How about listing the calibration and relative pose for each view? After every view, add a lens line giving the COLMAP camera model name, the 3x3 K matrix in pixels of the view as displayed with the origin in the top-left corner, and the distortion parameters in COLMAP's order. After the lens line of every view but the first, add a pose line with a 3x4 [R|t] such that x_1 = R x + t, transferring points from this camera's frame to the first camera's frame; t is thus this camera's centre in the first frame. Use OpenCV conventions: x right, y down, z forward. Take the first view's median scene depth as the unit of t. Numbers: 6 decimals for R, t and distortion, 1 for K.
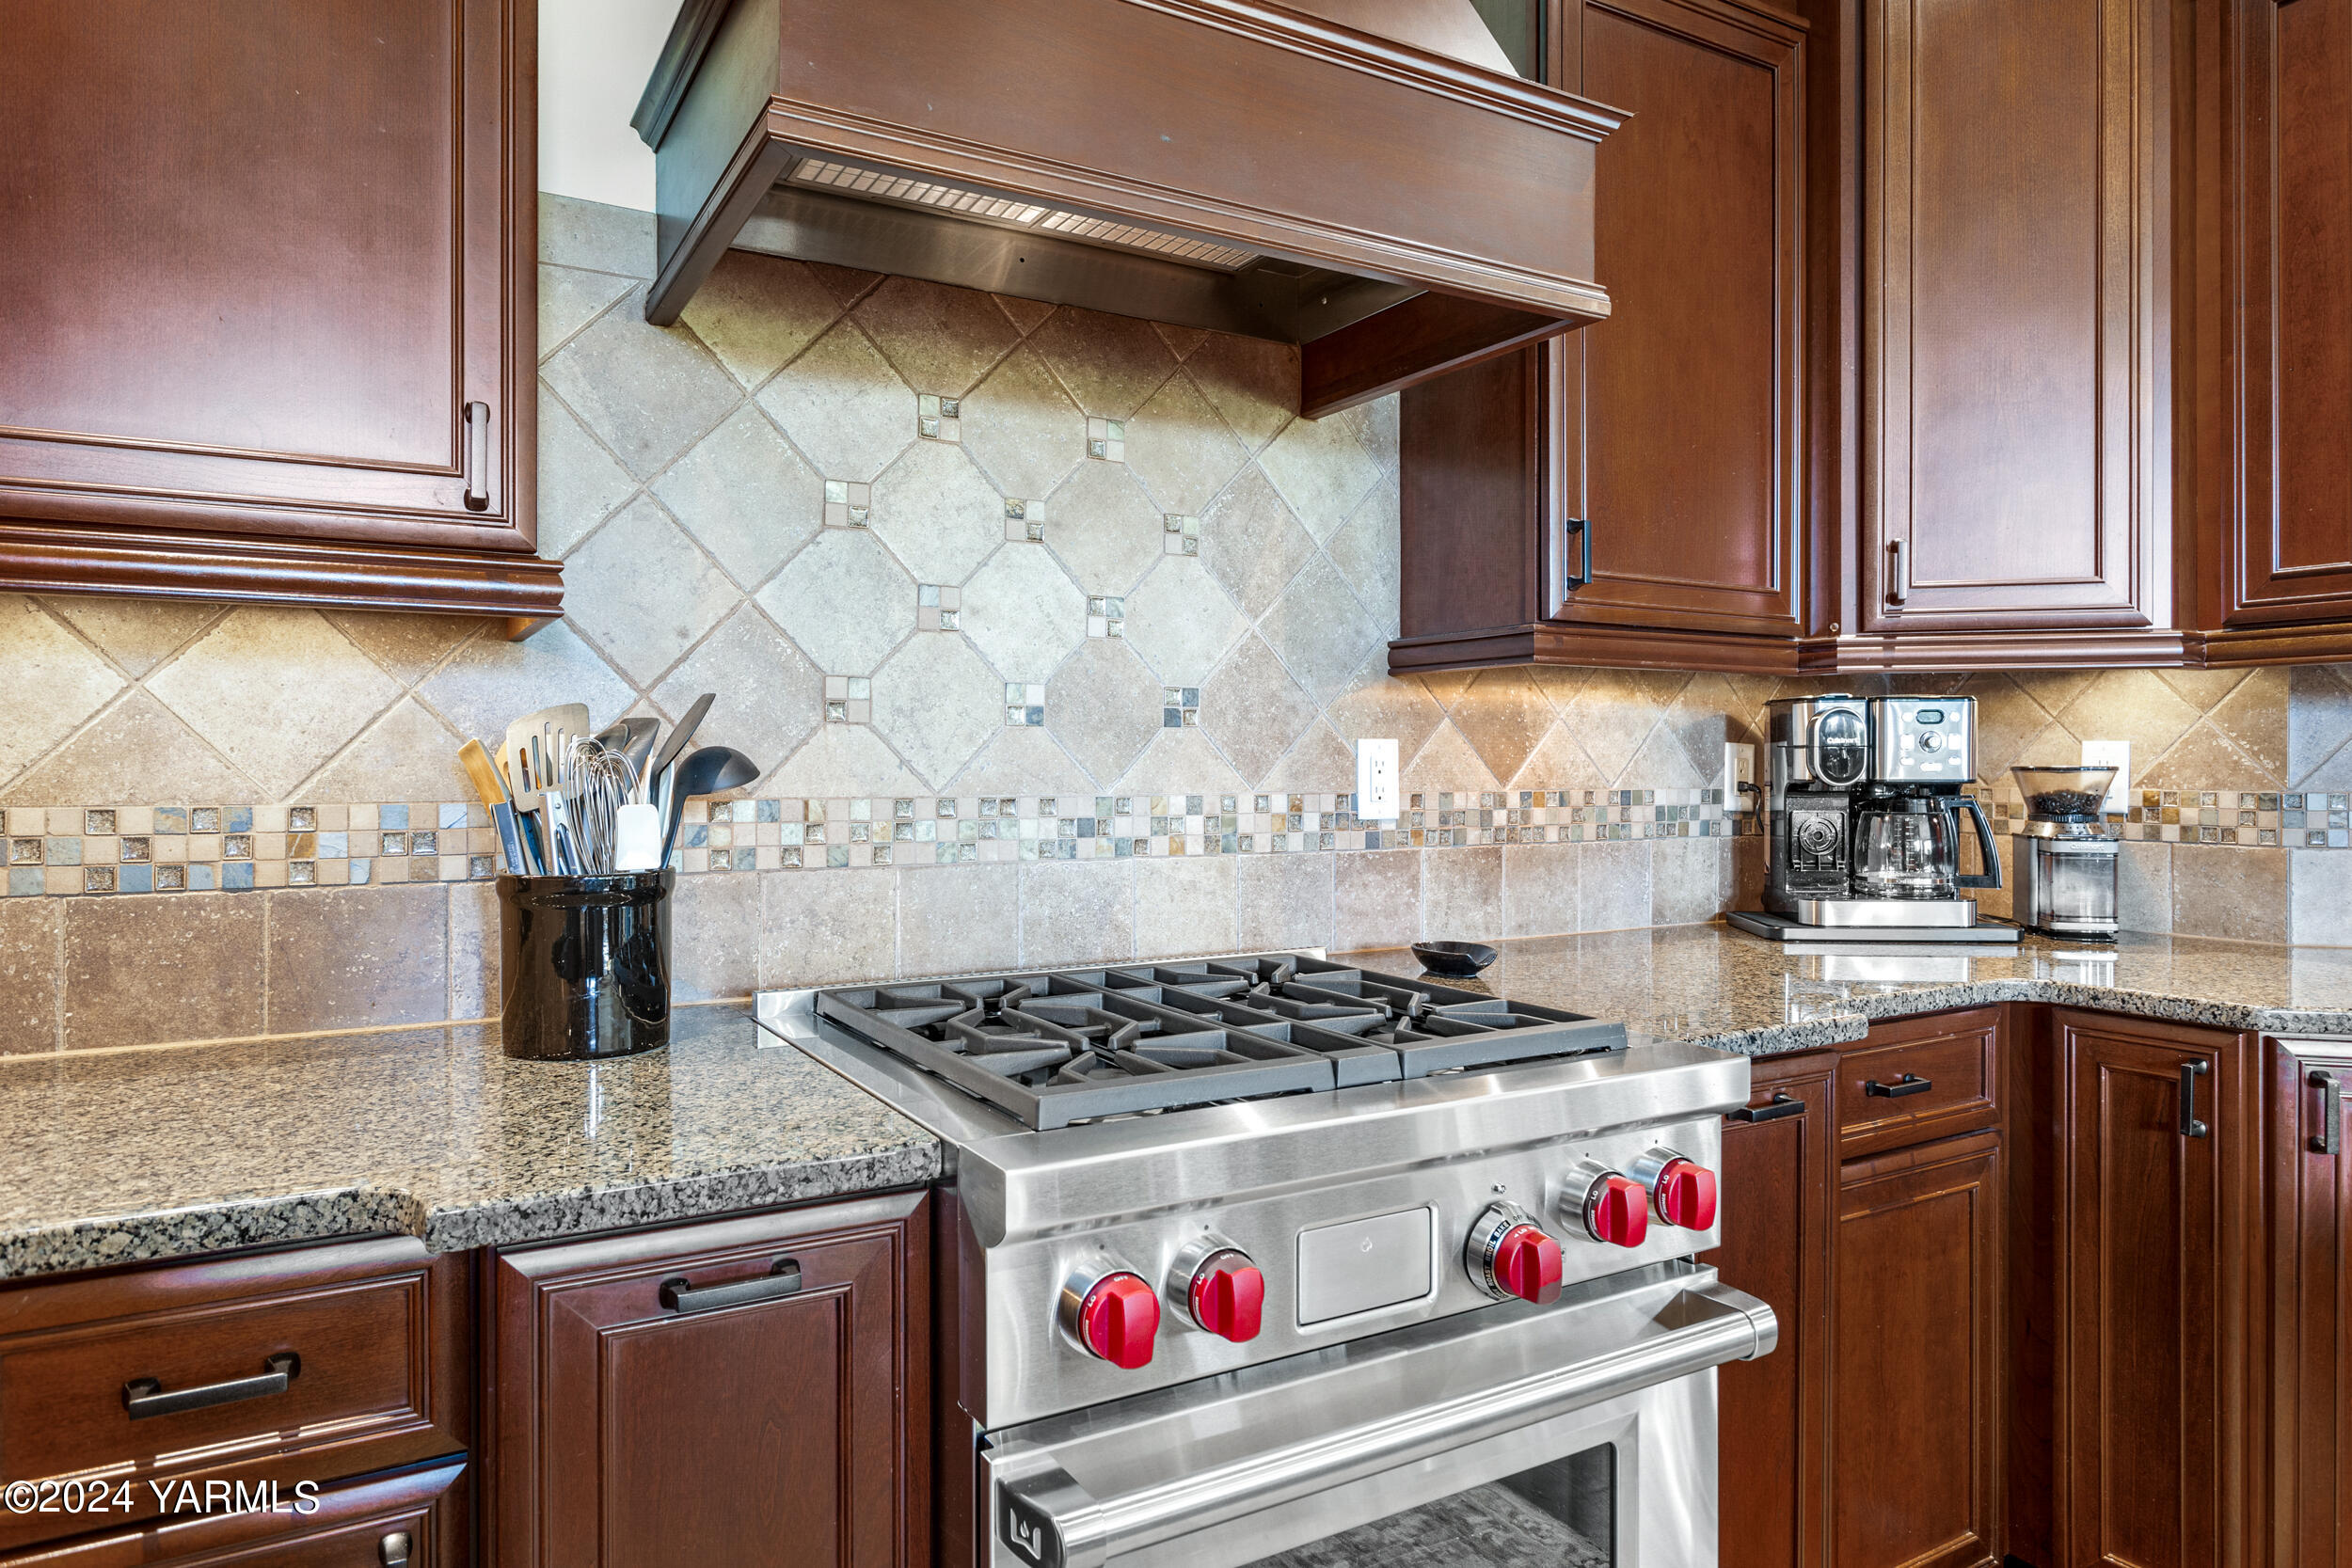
lens RADIAL K [[1452.1, 0, 1170.8], [0, 1452.1, 780.0], [0, 0, 1]] dist [0.000370, -0.000255]
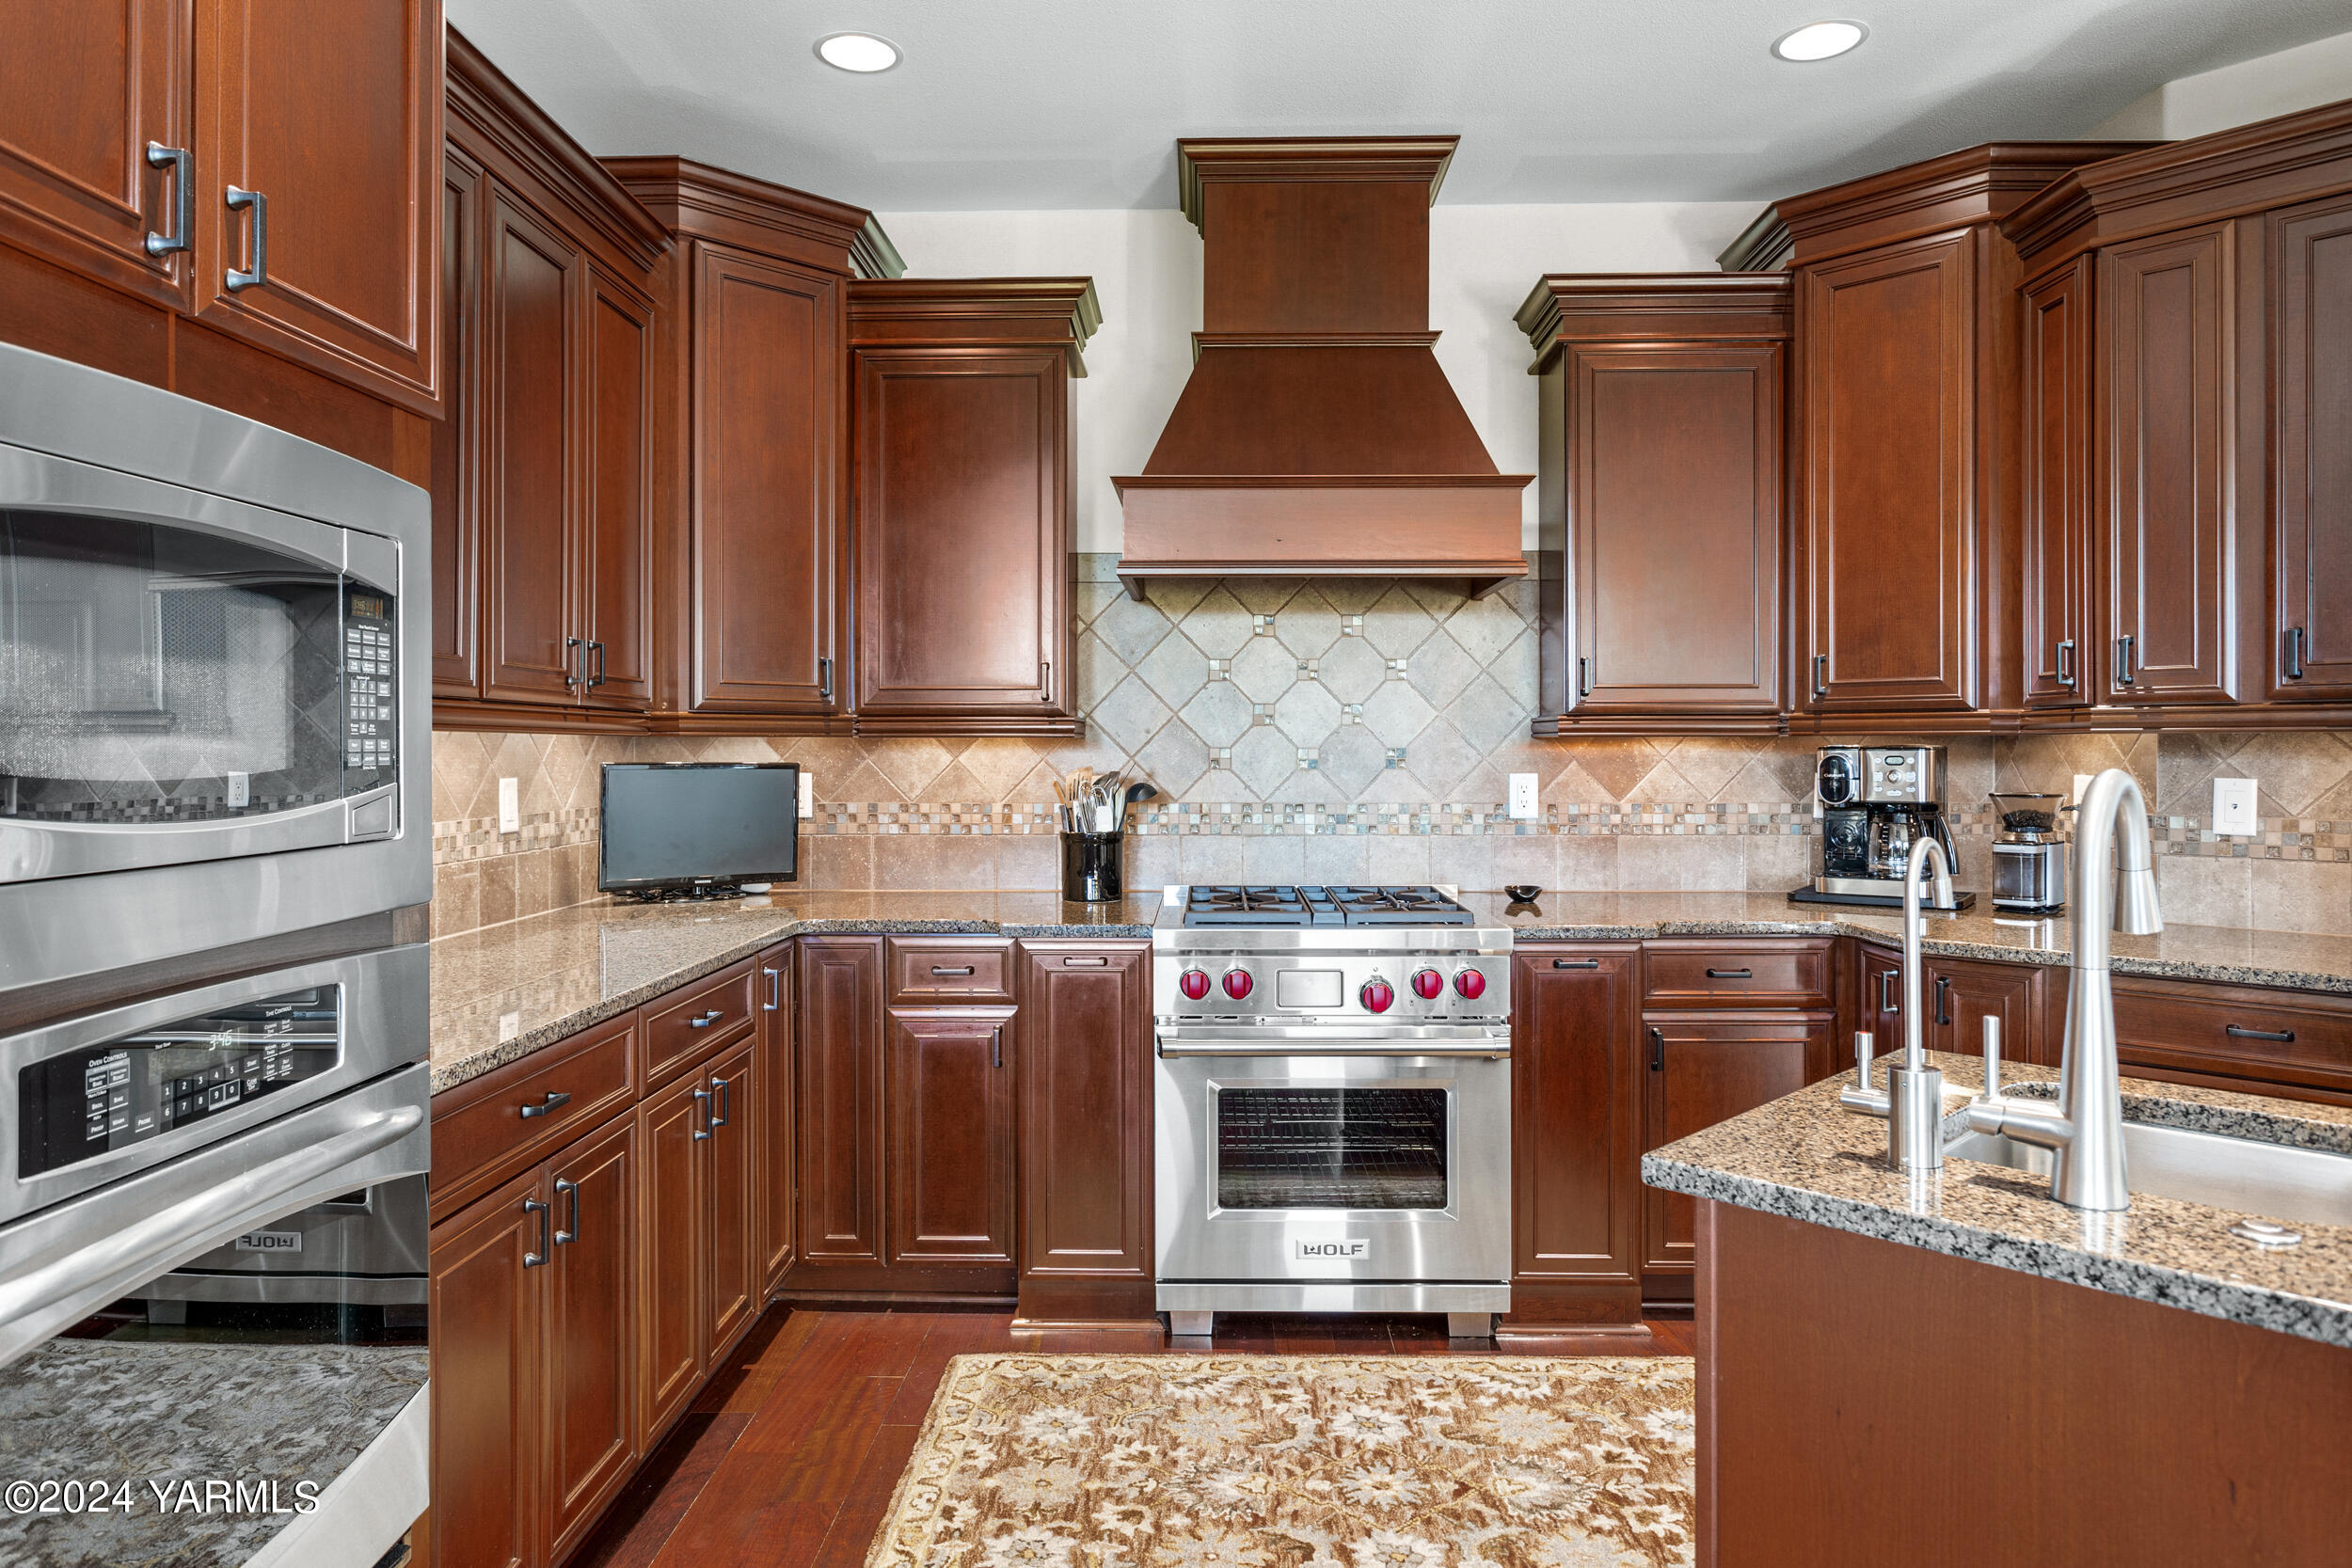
lens RADIAL K [[1452.1, 0, 1177.1], [0, 1452.1, 768.3], [0, 0, 1]] dist [0.000370, -0.000255]
pose [[0.856487, 0.007473, -0.516114, 0.784918], [-0.004008, 0.999961, 0.007827, -0.052426], [0.516153, -0.004635, 0.856484, -0.840095]]
